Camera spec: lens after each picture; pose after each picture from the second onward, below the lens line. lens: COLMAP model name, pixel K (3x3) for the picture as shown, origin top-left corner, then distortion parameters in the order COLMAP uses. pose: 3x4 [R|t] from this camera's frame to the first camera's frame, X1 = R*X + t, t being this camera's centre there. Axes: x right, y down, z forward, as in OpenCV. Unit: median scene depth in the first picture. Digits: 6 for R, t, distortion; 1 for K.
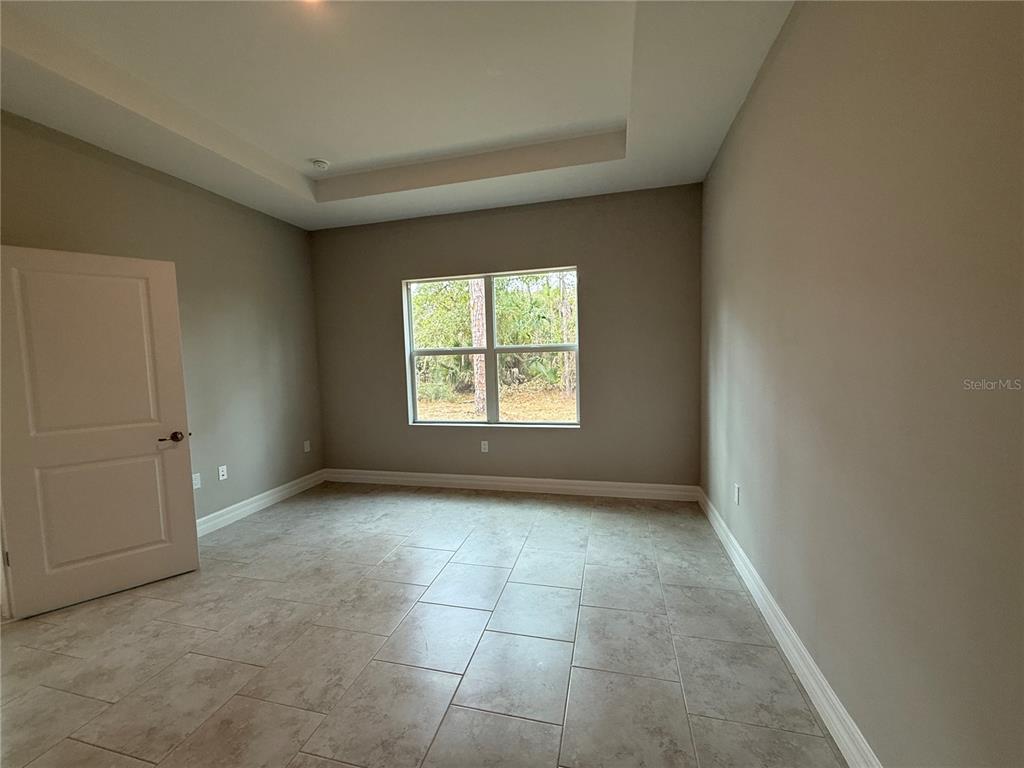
lens RADIAL K [[408.6, 0, 509.1], [0, 408.6, 387.7], [0, 0, 1]] dist [0.001107, -0.000274]
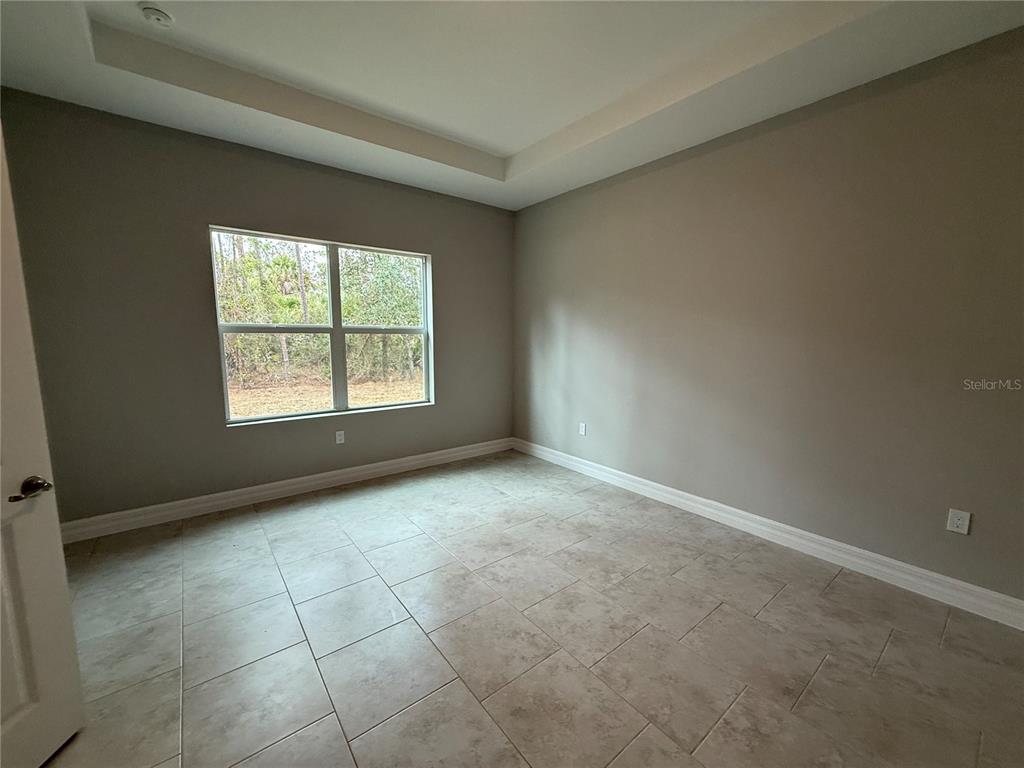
lens RADIAL K [[408.6, 0, 509.1], [0, 408.6, 387.7], [0, 0, 1]] dist [0.001107, -0.000274]
pose [[0.606979, -0.070457, 0.791589, -0.573877], [0.036828, 0.997486, 0.060544, -0.005736], [-0.793864, -0.007597, 0.608048, 0.171195]]
